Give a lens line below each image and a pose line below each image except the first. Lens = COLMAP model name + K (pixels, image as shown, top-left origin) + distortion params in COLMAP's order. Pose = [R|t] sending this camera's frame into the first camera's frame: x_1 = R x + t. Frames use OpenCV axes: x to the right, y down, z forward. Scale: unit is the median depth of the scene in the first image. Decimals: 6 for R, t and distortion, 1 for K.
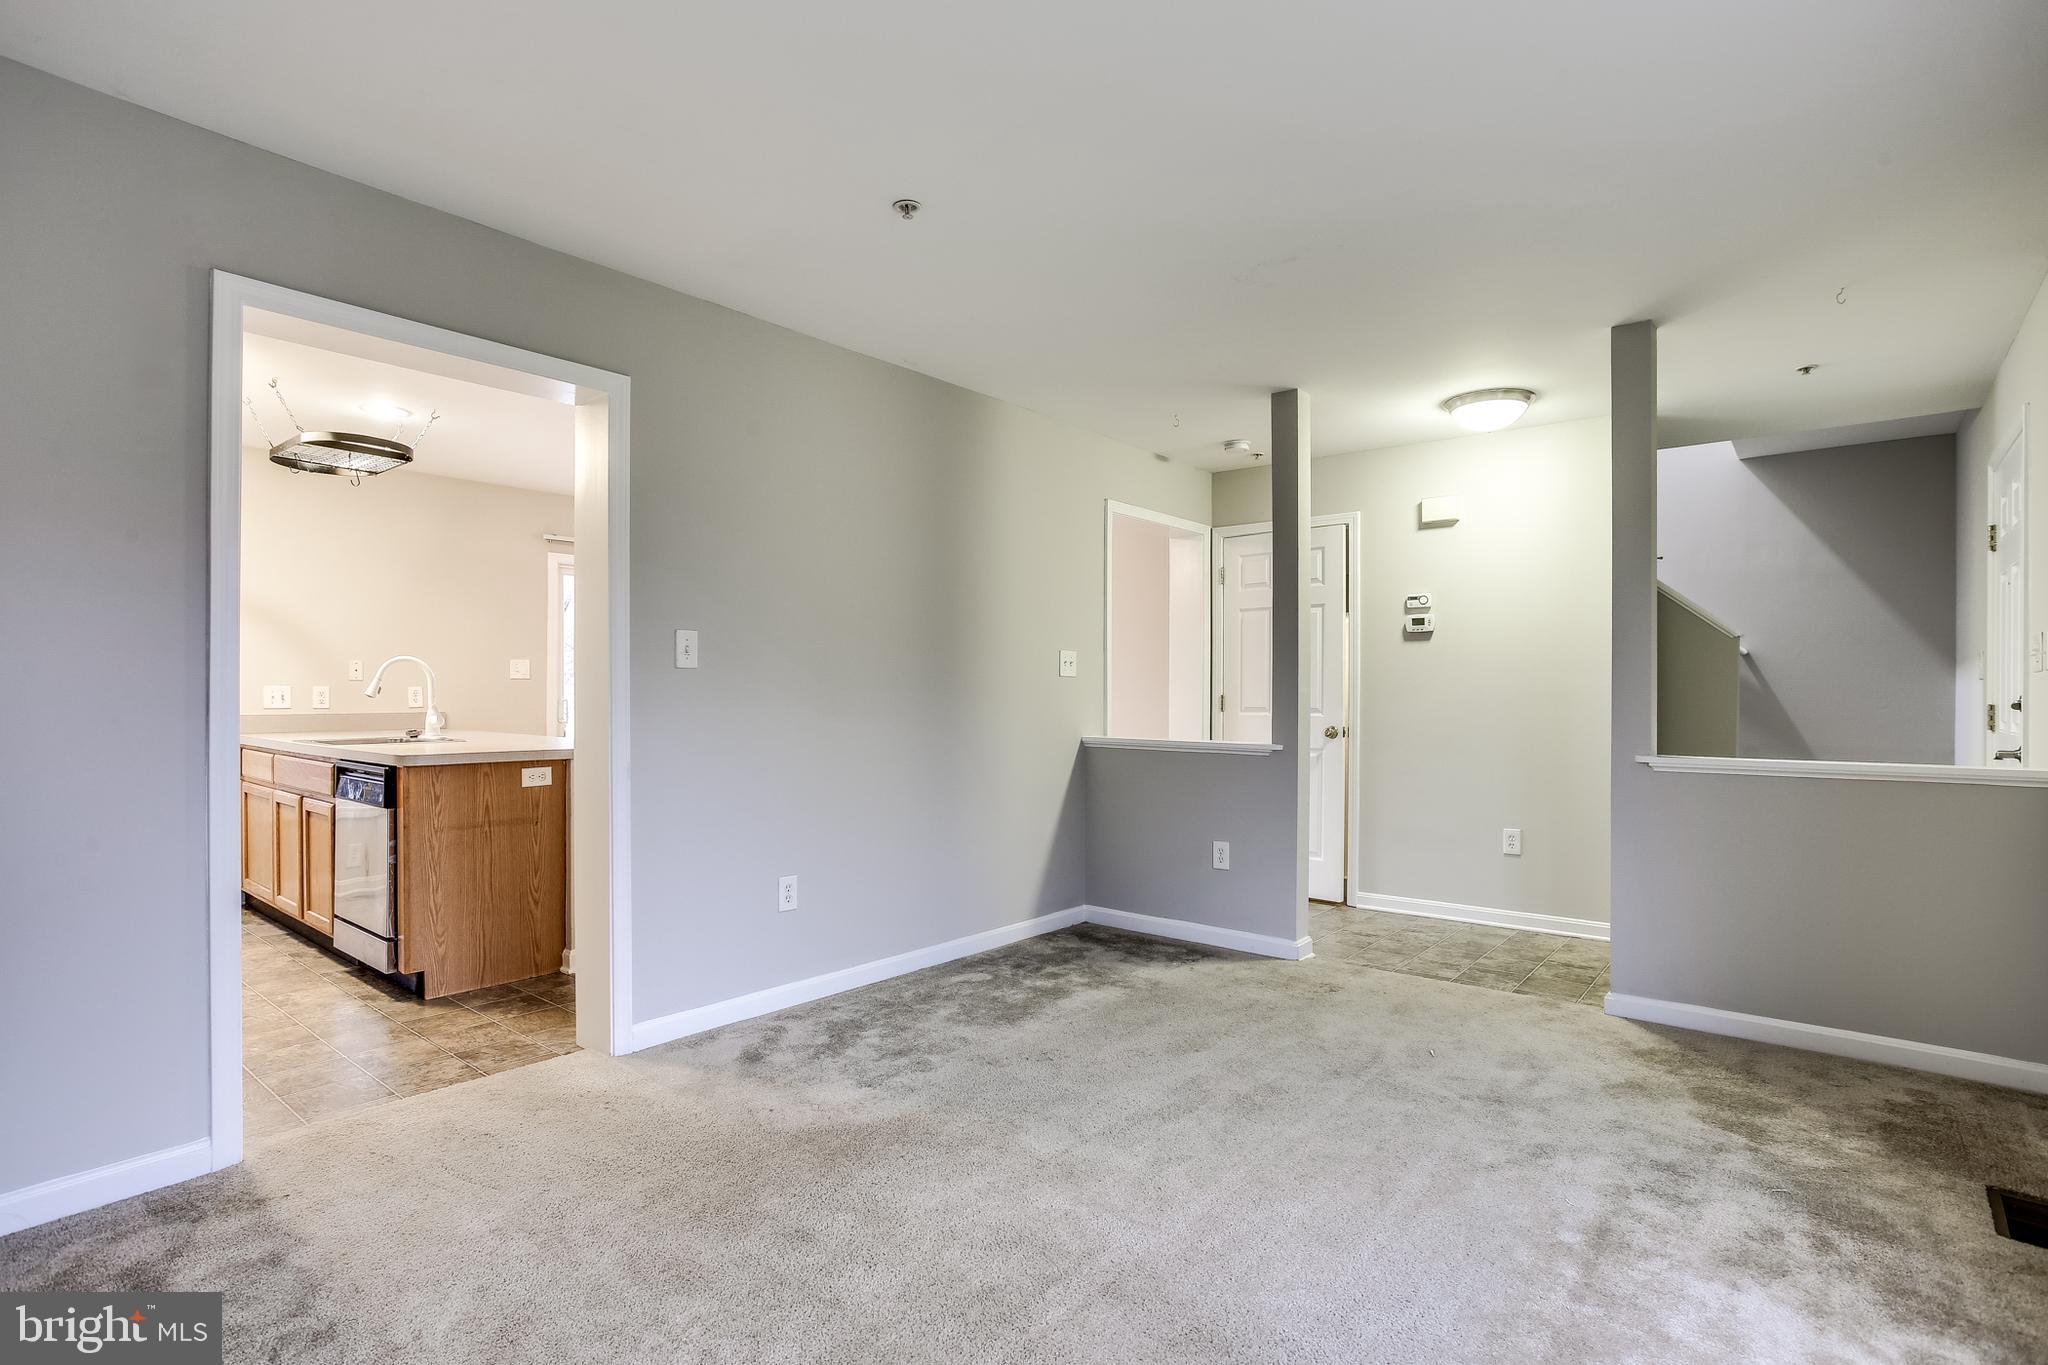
lens RADIAL K [[1004.4, 0, 1039.1], [0, 1004.4, 691.3], [0, 0, 1]] dist [-0.047765, 0.014777]
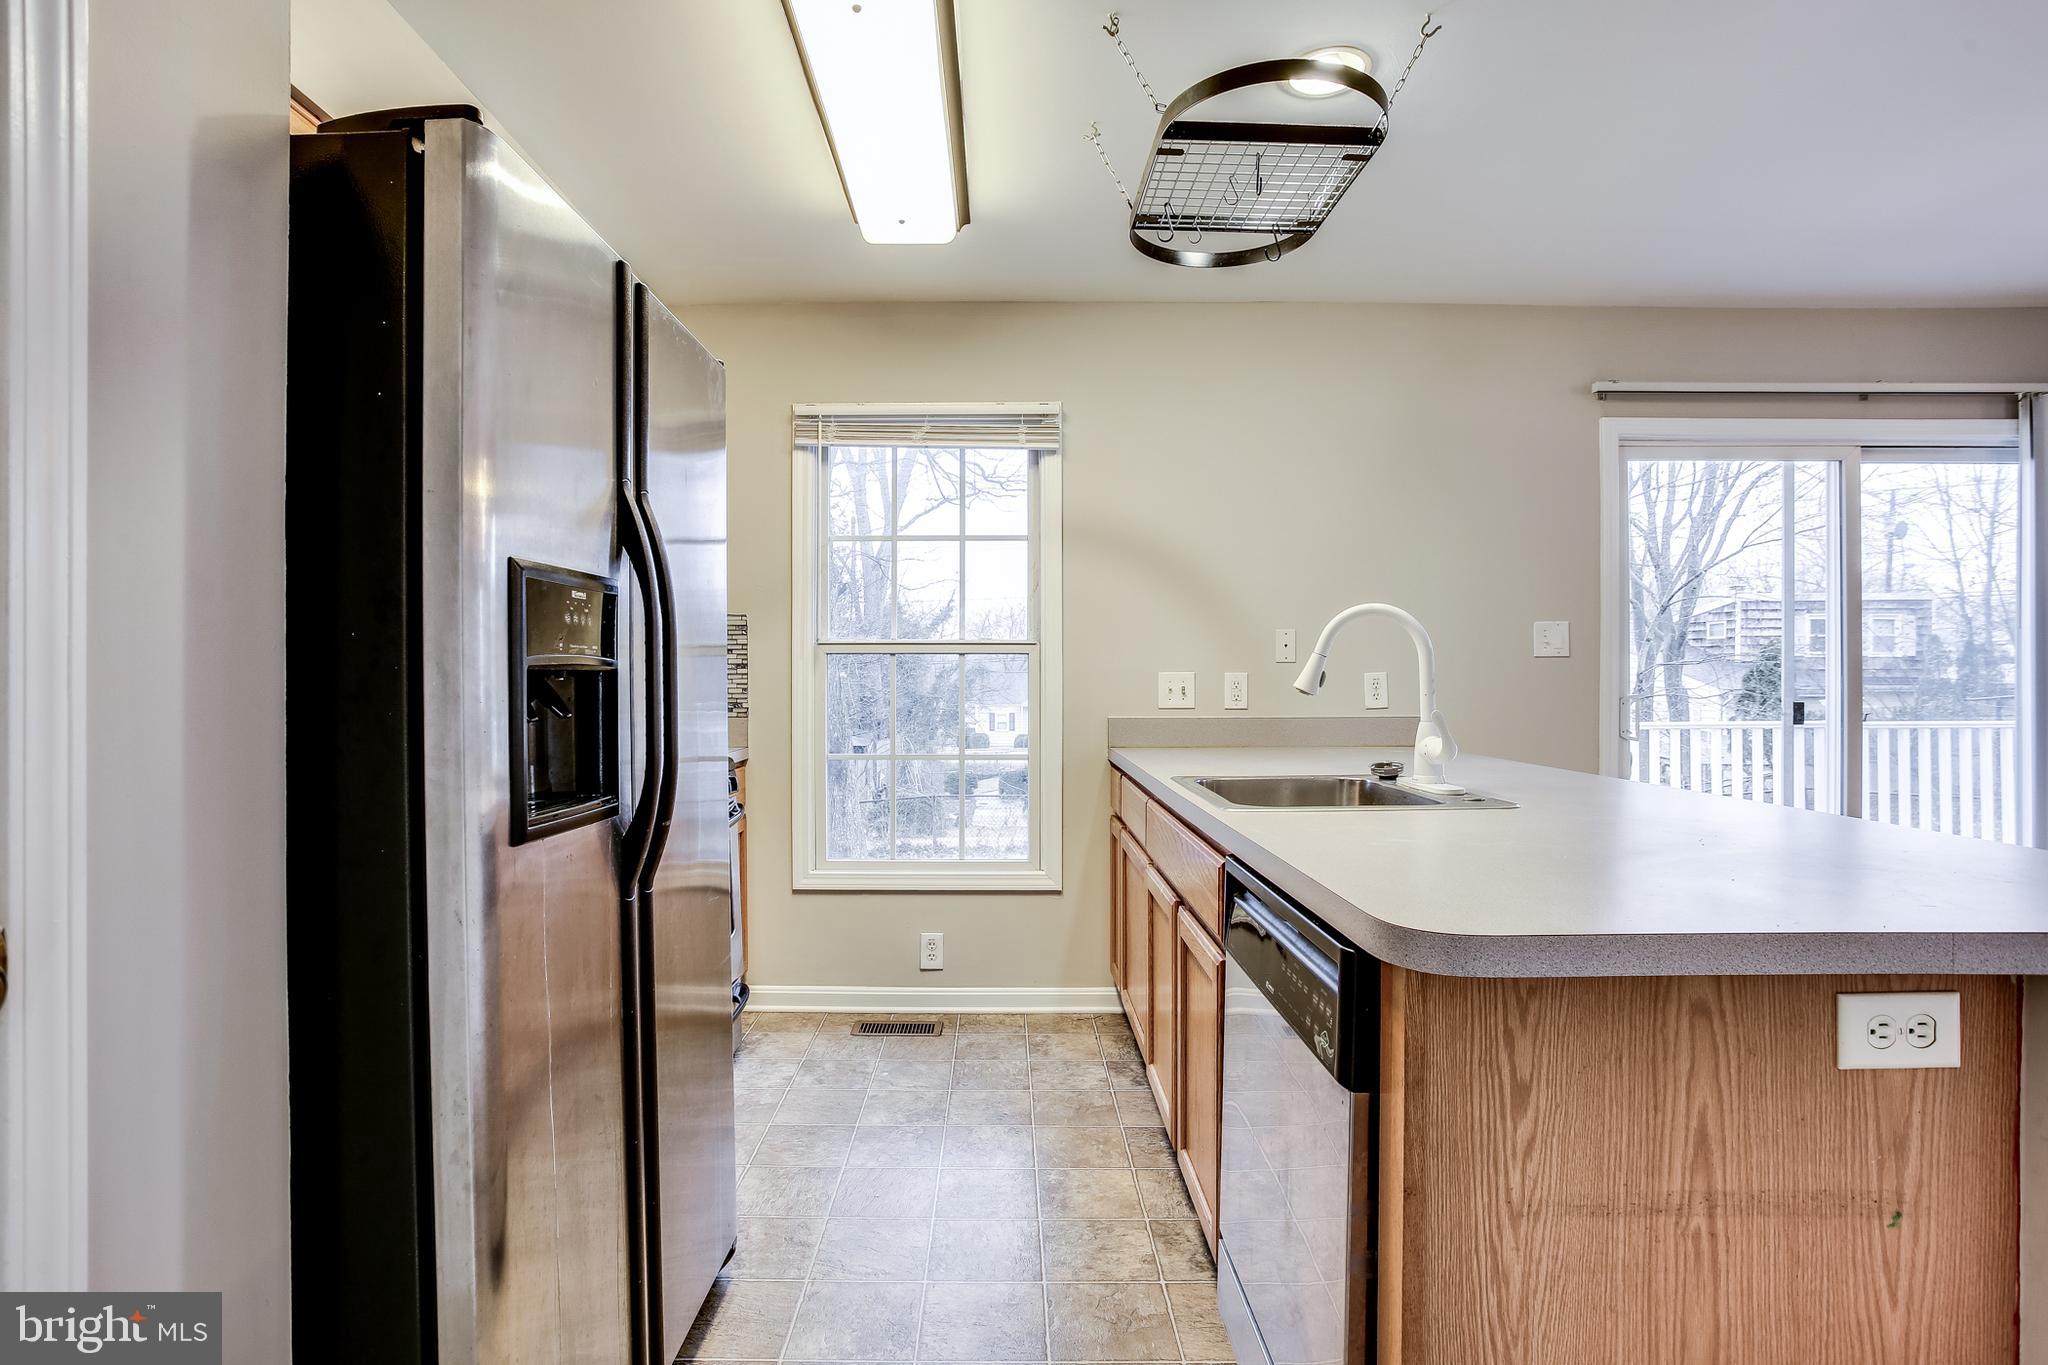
lens RADIAL K [[1004.4, 0, 1028.3], [0, 1004.4, 677.0], [0, 0, 1]] dist [-0.047765, 0.014777]
pose [[0.643339, -0.004633, -0.765567, -0.464349], [0.001787, 0.999988, -0.004550, 0.000531], [0.765579, 0.001559, 0.643340, 0.690511]]
